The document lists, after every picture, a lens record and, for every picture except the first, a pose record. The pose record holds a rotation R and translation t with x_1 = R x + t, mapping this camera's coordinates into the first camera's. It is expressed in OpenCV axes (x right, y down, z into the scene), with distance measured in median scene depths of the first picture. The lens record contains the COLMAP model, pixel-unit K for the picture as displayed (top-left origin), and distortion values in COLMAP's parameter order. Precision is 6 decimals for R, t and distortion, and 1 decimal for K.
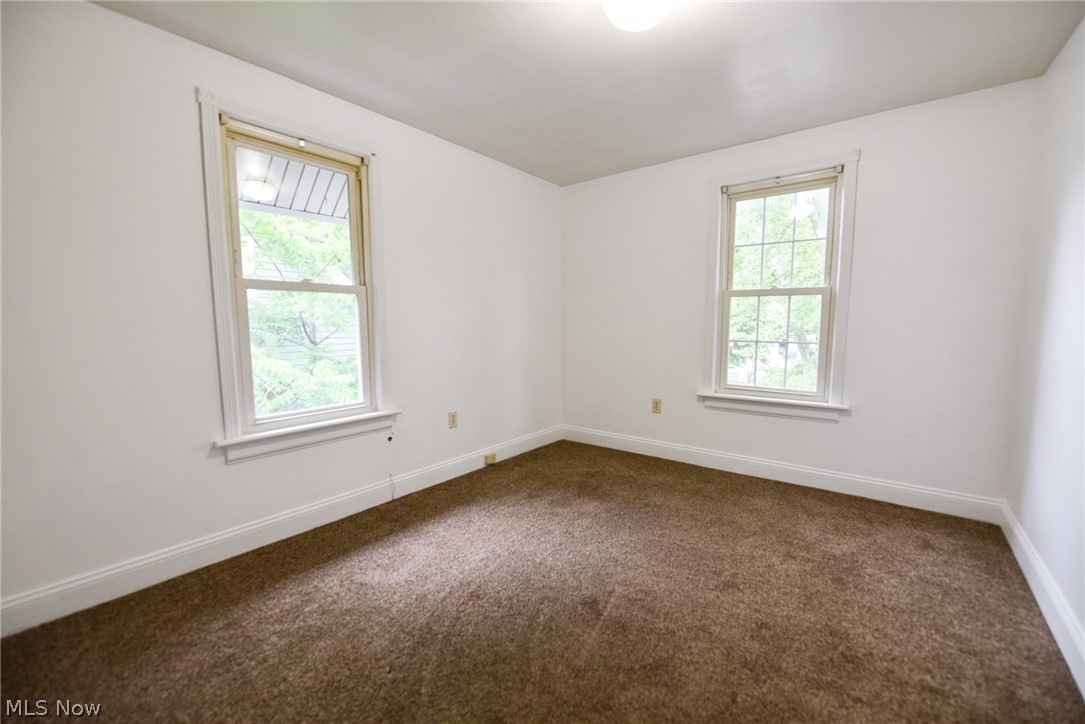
lens RADIAL K [[429.4, 0, 544.7], [0, 429.4, 366.3], [0, 0, 1]] dist [-0.017799, -0.000432]
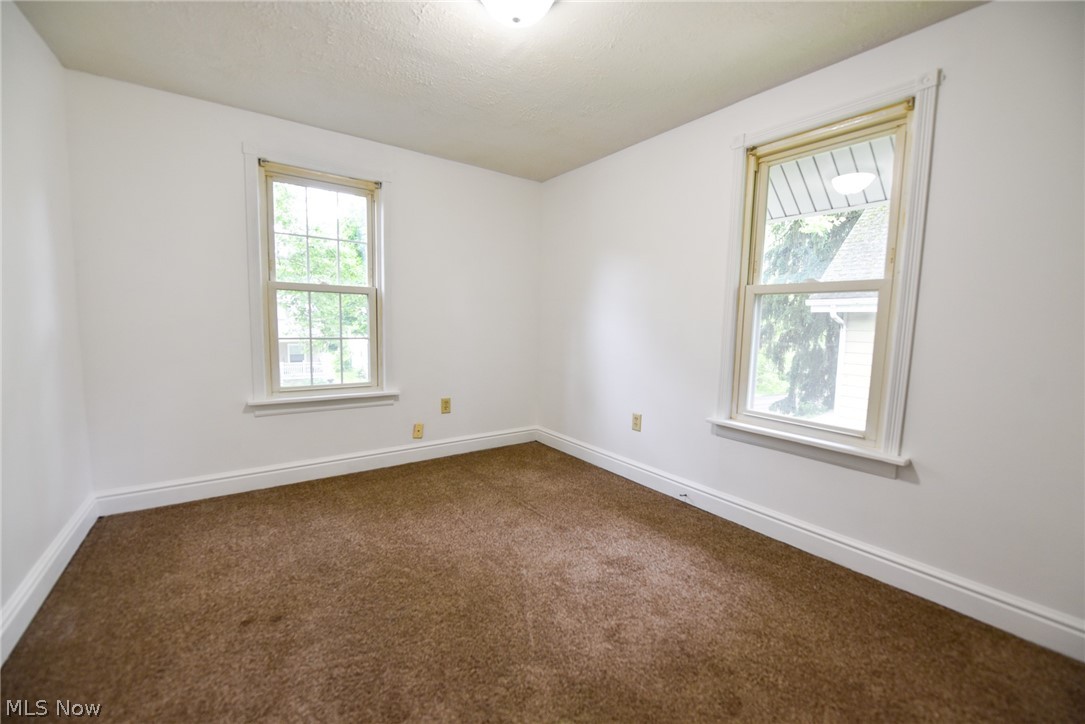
lens RADIAL K [[429.4, 0, 544.7], [0, 429.4, 366.3], [0, 0, 1]] dist [-0.017799, -0.000432]
pose [[0.262133, -0.092190, 0.960618, -0.298258], [0.082778, 0.993906, 0.072797, -0.023253], [-0.961475, 0.060435, 0.268167, 0.254536]]
